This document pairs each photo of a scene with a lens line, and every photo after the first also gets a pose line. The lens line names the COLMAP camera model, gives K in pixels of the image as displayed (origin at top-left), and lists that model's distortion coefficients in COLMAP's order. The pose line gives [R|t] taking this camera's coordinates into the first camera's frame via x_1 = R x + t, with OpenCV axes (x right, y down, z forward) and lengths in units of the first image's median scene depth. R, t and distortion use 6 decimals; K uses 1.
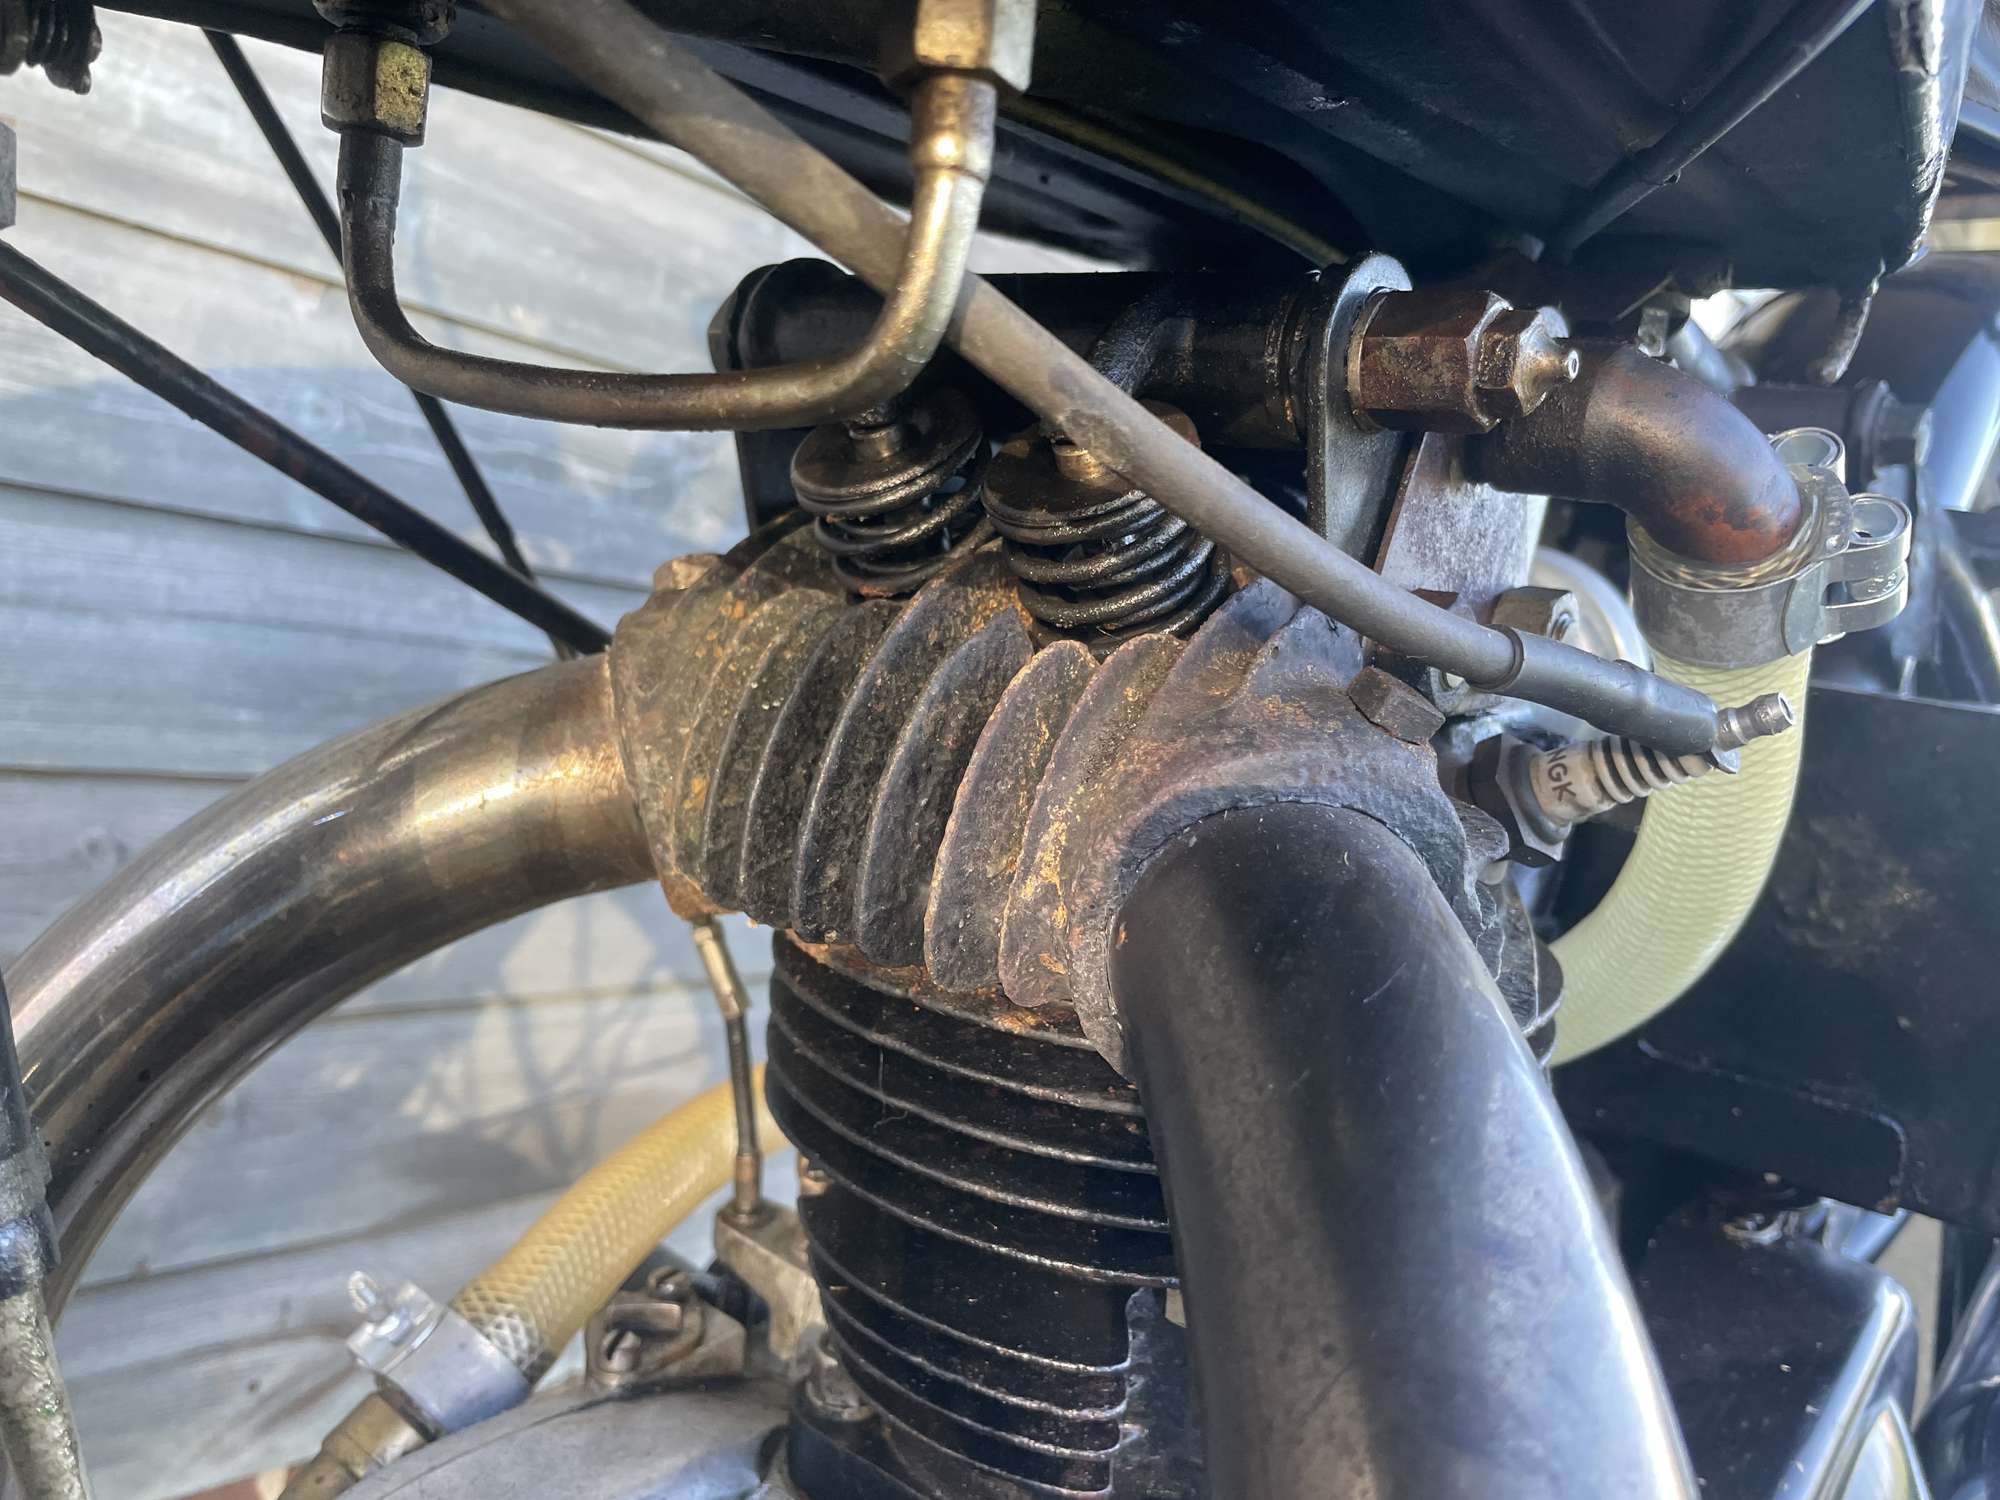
lens RADIAL K [[1550.3, 0, 1000.0], [0, 1550.3, 750.0], [0, 0, 1]] dist [0.069532, -0.119574]
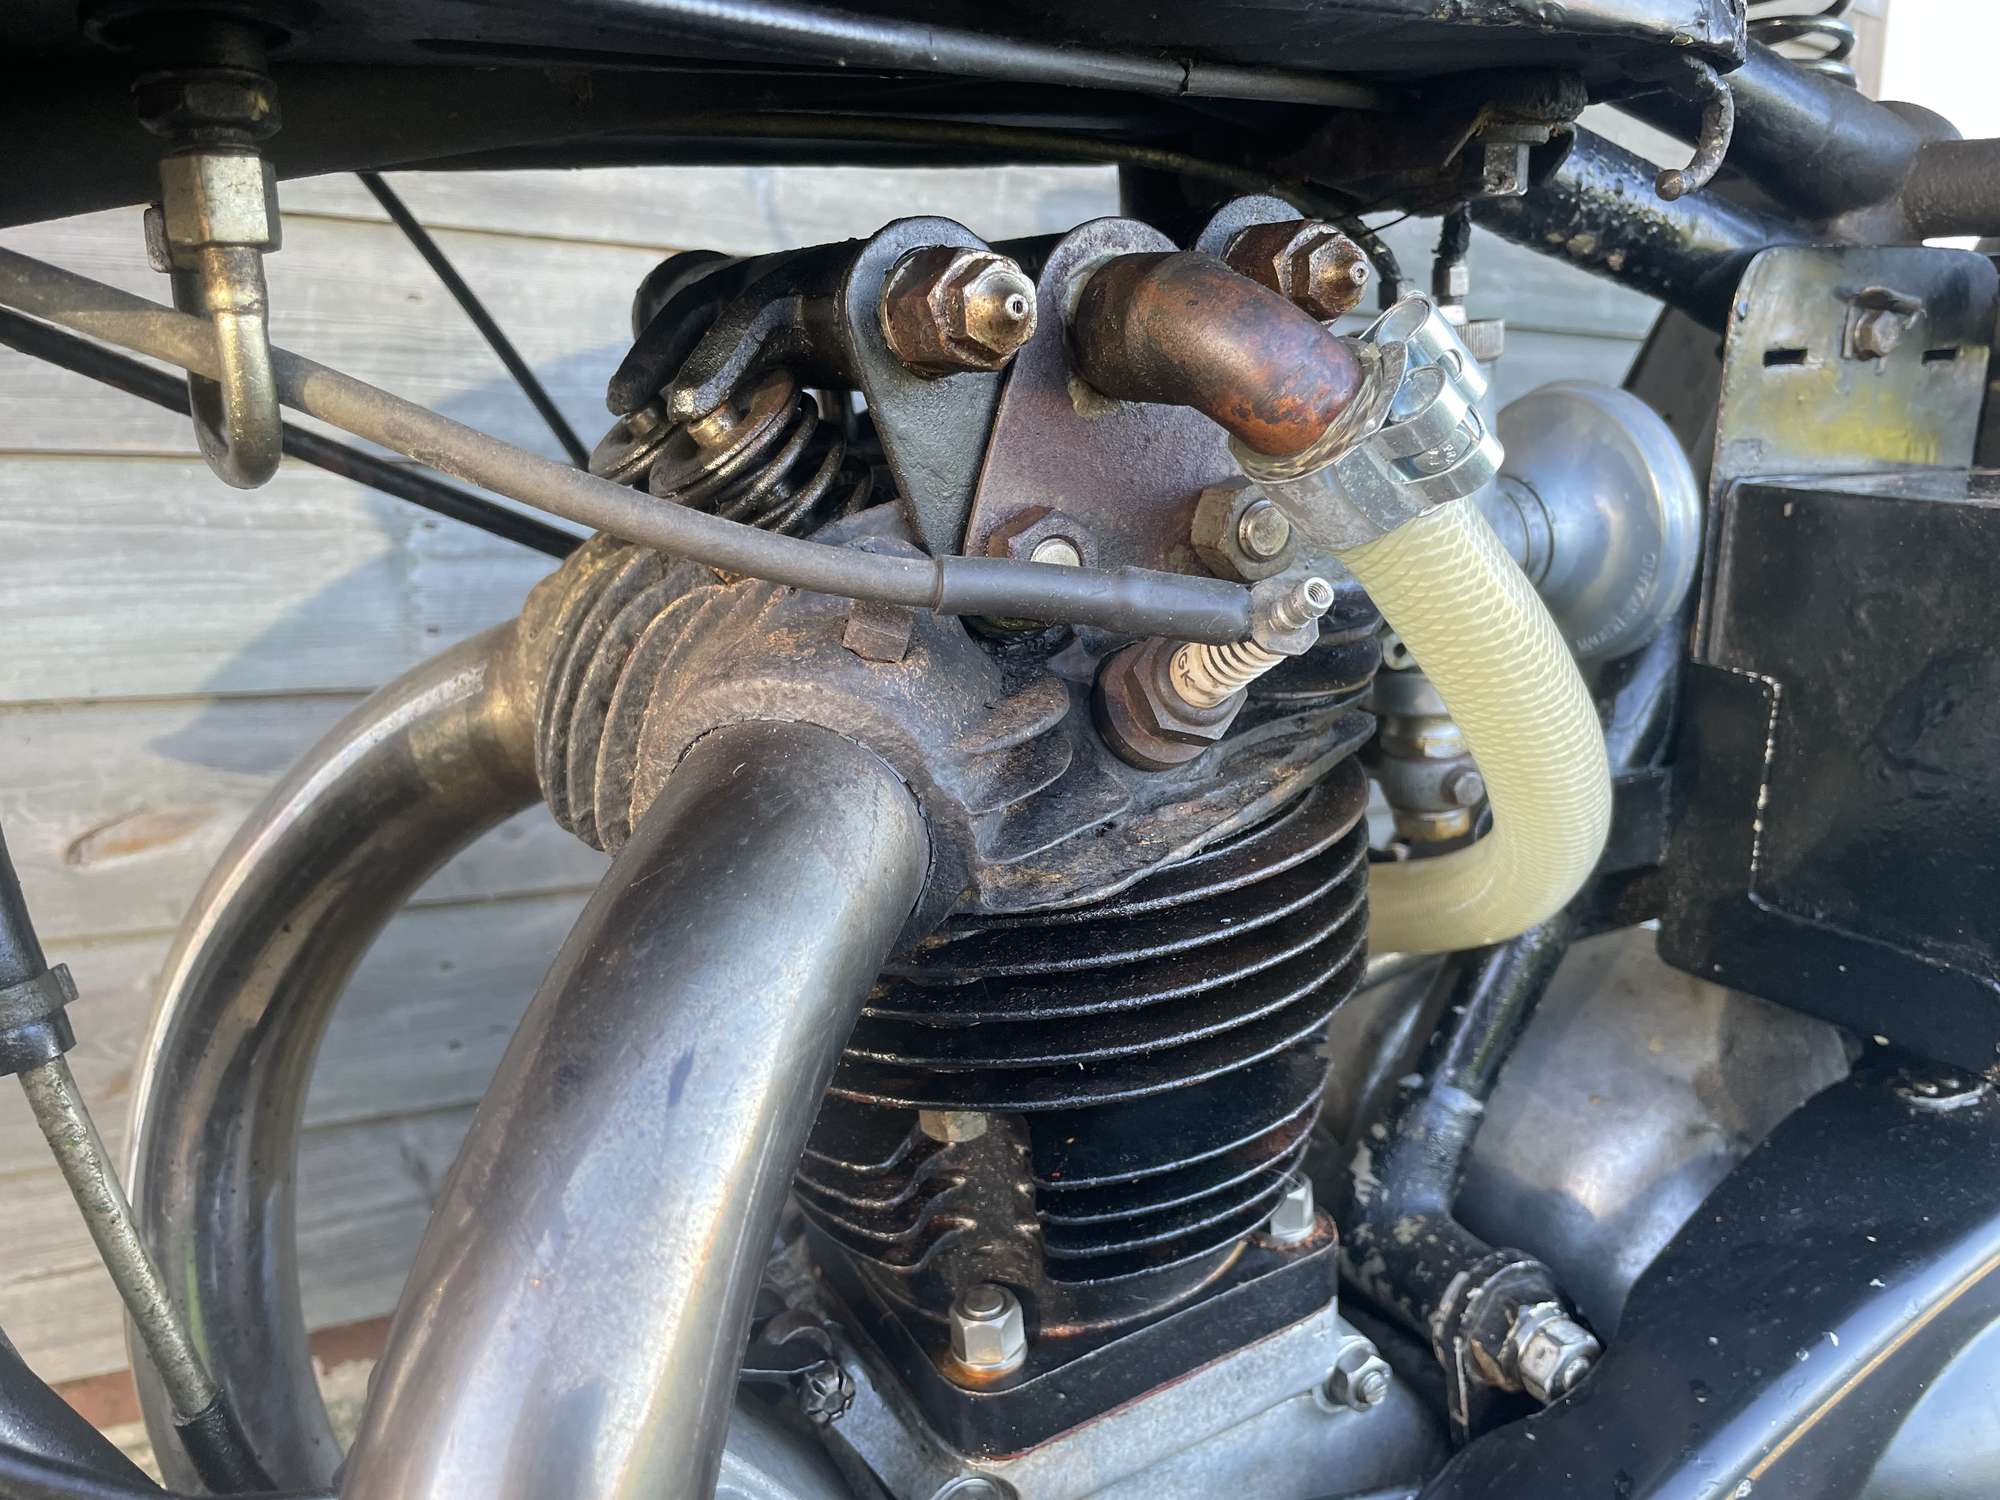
lens RADIAL K [[1525.9, 0, 1002.3], [0, 1525.9, 754.5], [0, 0, 1]] dist [0.086441, -0.128685]
pose [[0.921005, -0.039201, -0.387572, 0.613921], [0.078150, 0.993290, 0.085246, -0.020023], [0.381630, -0.108801, 0.917889, -0.027857]]
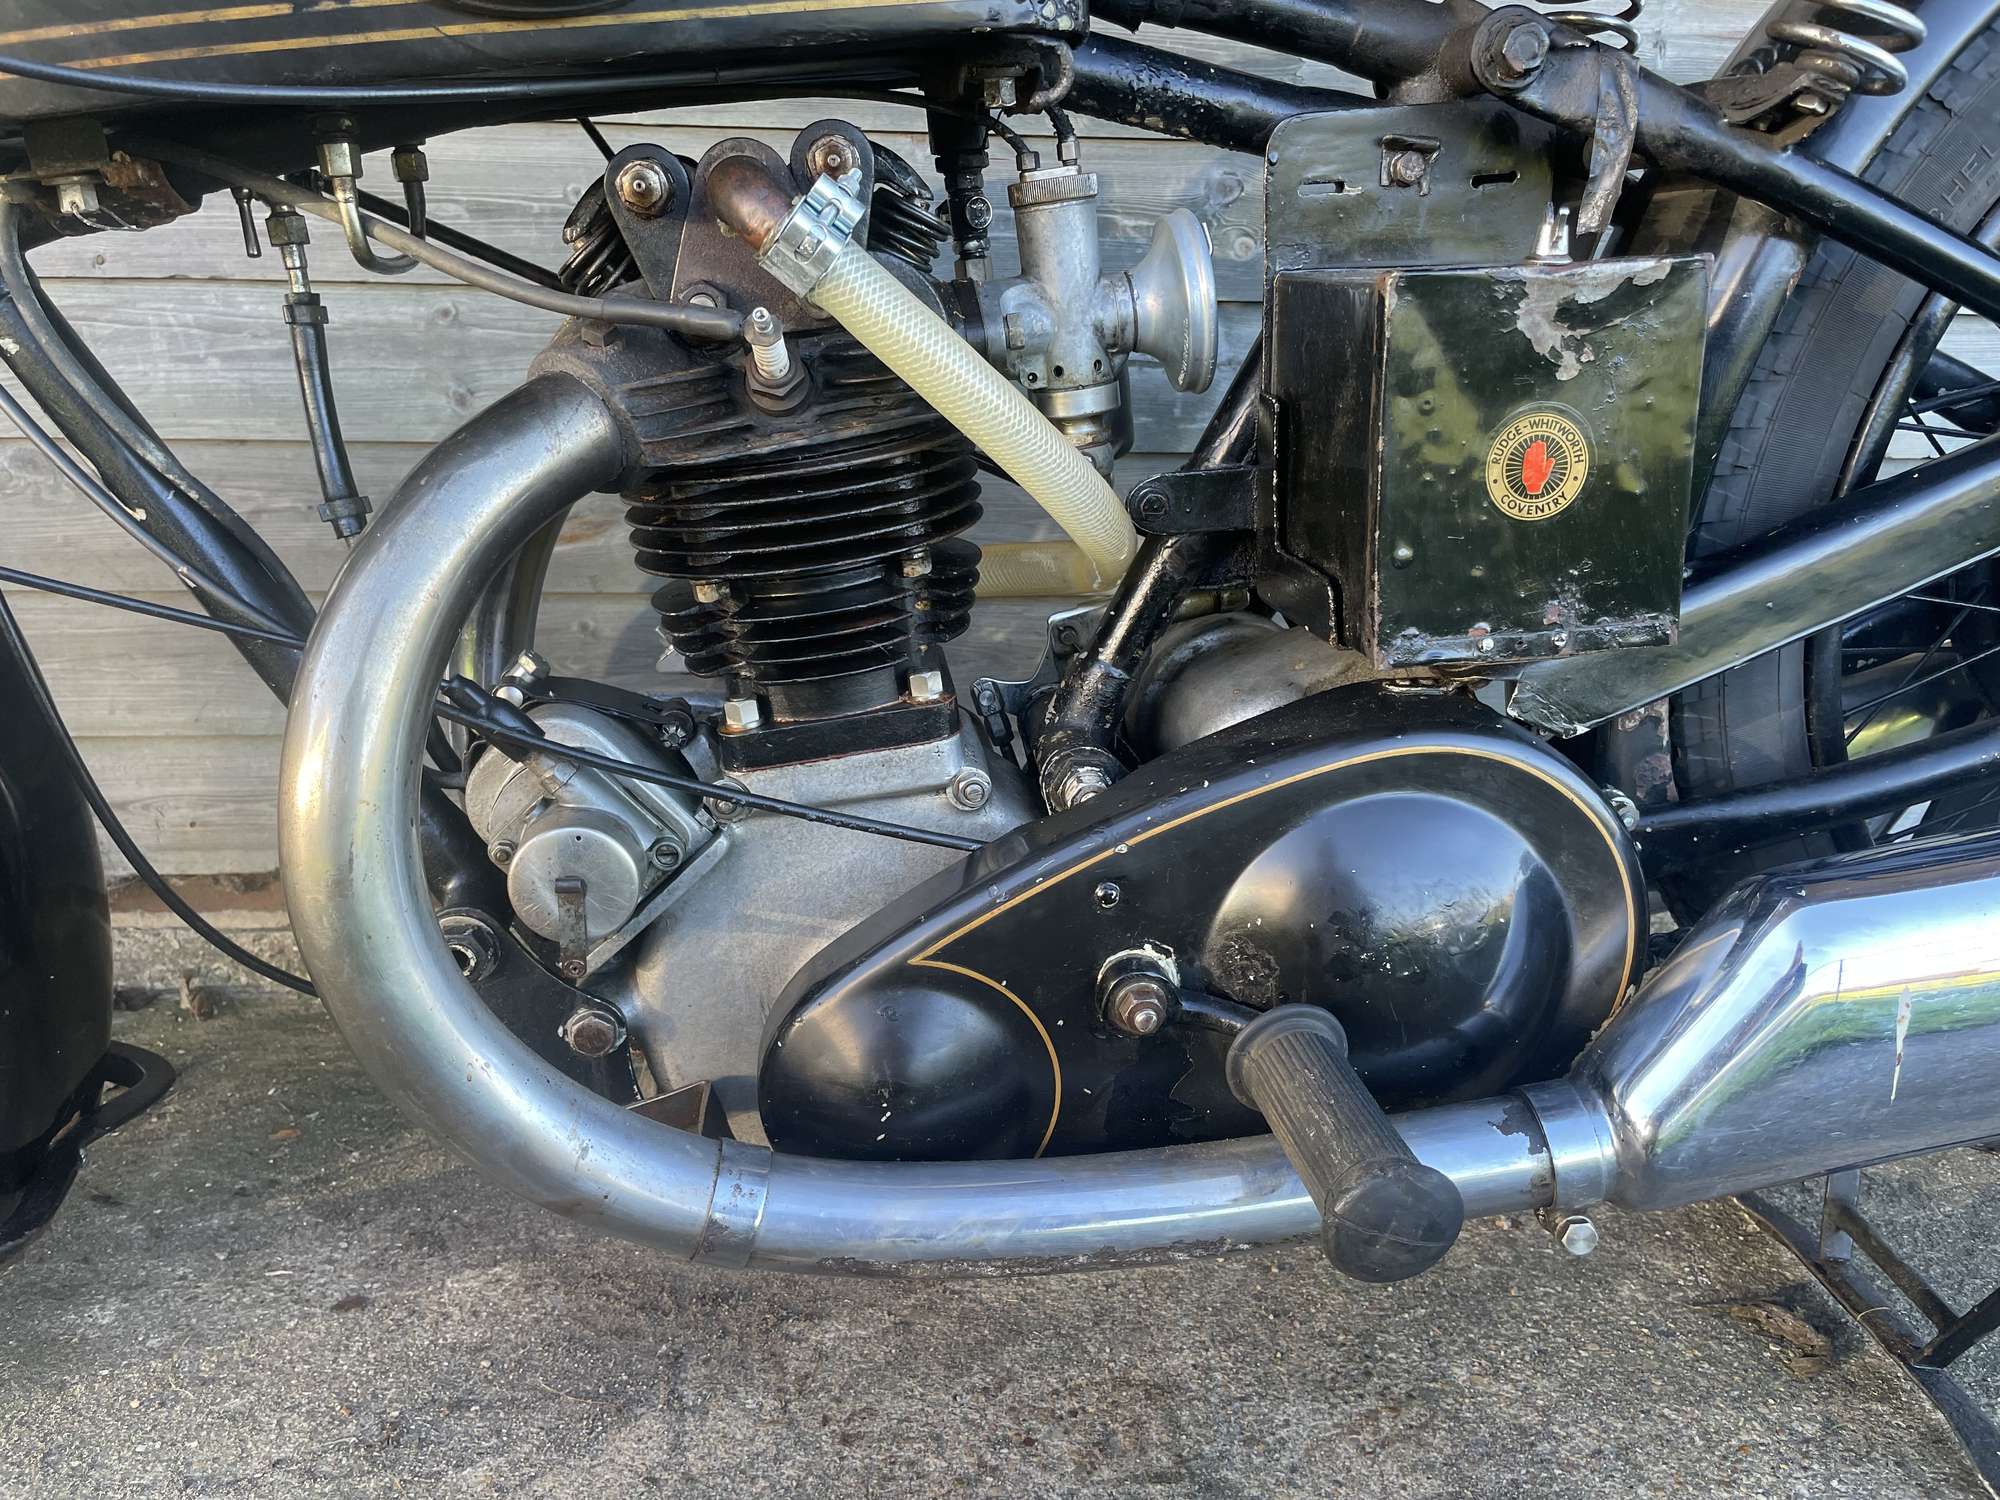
lens RADIAL K [[1525.9, 0, 1002.3], [0, 1525.9, 754.5], [0, 0, 1]] dist [0.086441, -0.128685]
pose [[0.702705, 0.075441, -0.707470, 2.071485], [0.042837, 0.988072, 0.147911, 0.251709], [0.710191, -0.134244, 0.691092, -0.344147]]
